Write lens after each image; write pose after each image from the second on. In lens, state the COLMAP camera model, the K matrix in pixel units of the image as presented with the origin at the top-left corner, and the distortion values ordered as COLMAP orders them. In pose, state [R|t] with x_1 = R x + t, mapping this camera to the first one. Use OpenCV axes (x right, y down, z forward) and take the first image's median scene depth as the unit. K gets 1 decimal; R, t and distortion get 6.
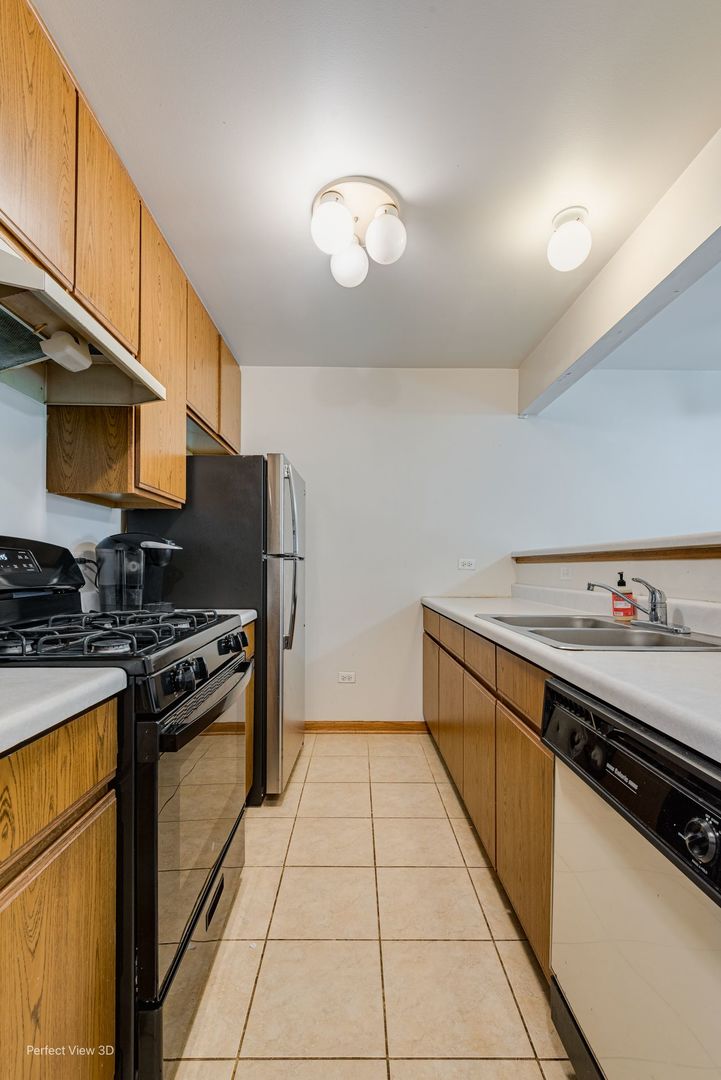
lens RADIAL K [[463.1, 0, 359.1], [0, 463.1, 564.3], [0, 0, 1]] dist [0.015153, -0.007149]
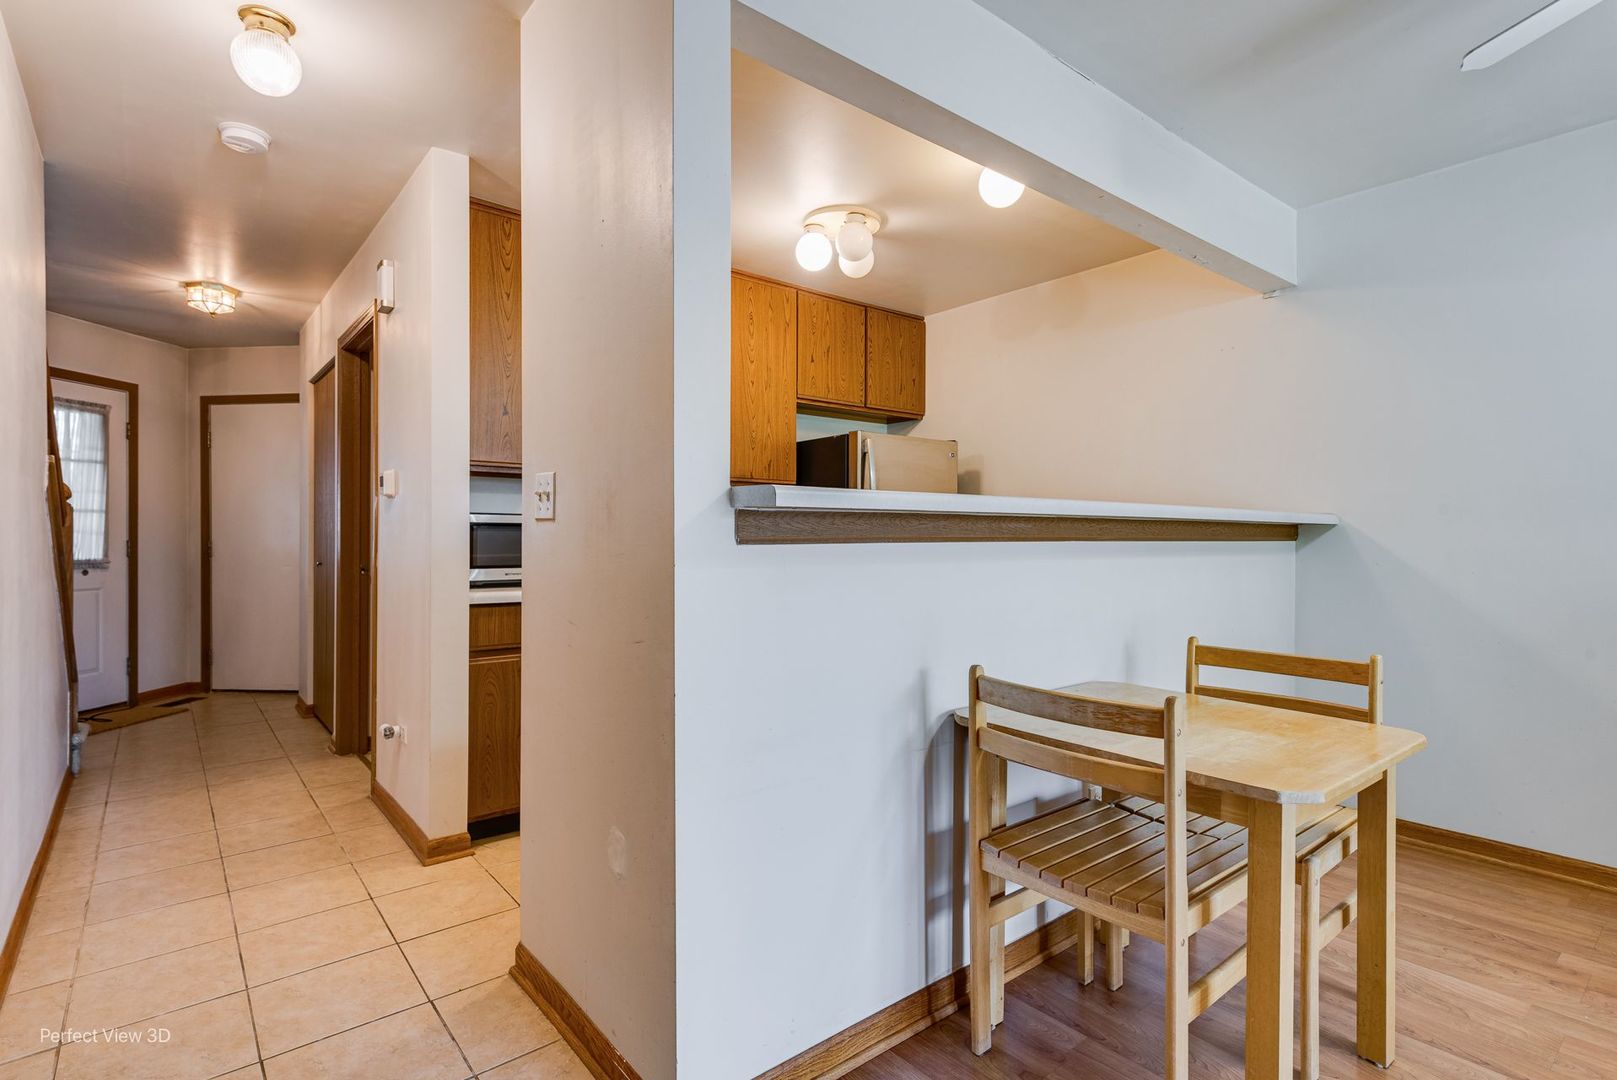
lens RADIAL K [[793.4, 0, 808.5], [0, 793.4, 540.0], [0, 0, 1]] dist [0.019338, 0.000062]
pose [[0.625592, 0.000040, -0.780151, 1.436799], [0.003266, 0.999991, 0.002669, 0.002760], [0.780144, -0.004218, 0.625586, -0.259164]]
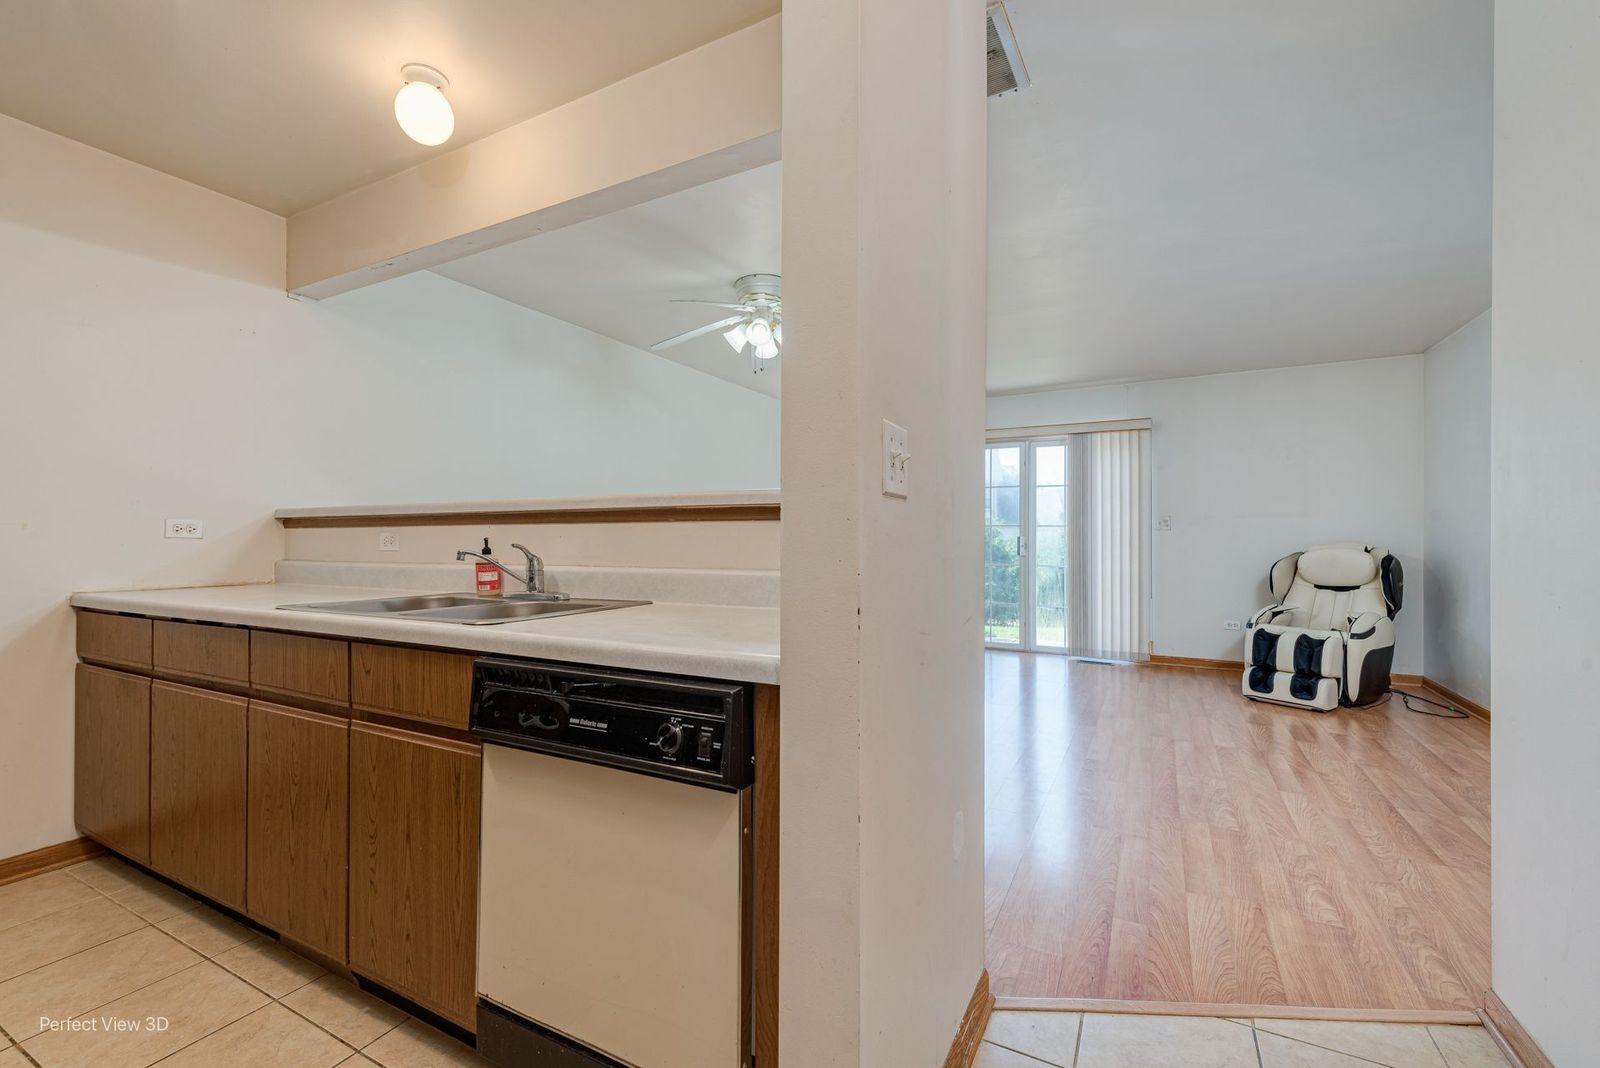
lens RADIAL K [[686.1, 0, 773.8], [0, 686.1, 535.5], [0, 0, 1]] dist [0.015153, -0.007149]
pose [[0.491734, 0.000723, 0.870745, -0.260394], [-0.002348, 0.999997, 0.000495, 0.010376], [-0.870743, -0.002288, 0.491734, -0.060349]]
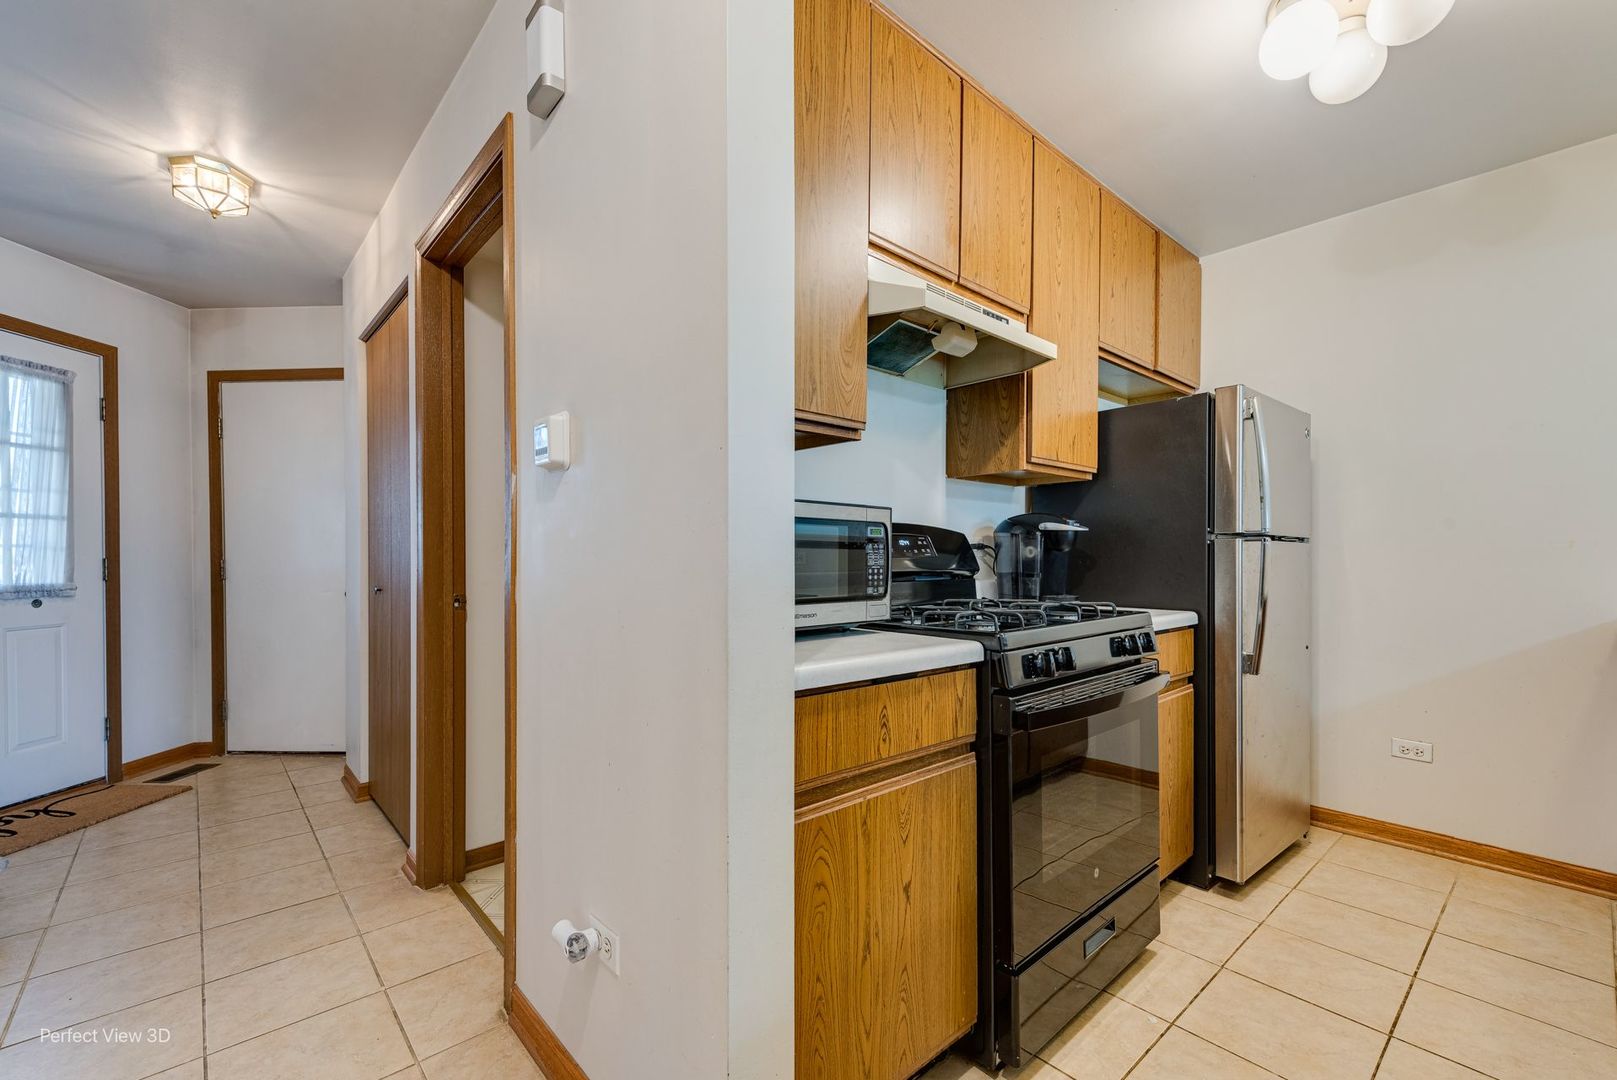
lens RADIAL K [[683.1, 0, 809.7], [0, 683.1, 564.8], [0, 0, 1]] dist [0.018858, -0.000013]
pose [[0.663299, 0.003986, -0.748344, 0.218107], [0.006197, 0.999922, 0.010818, 0.013106], [0.748329, -0.011813, 0.663222, -0.180856]]
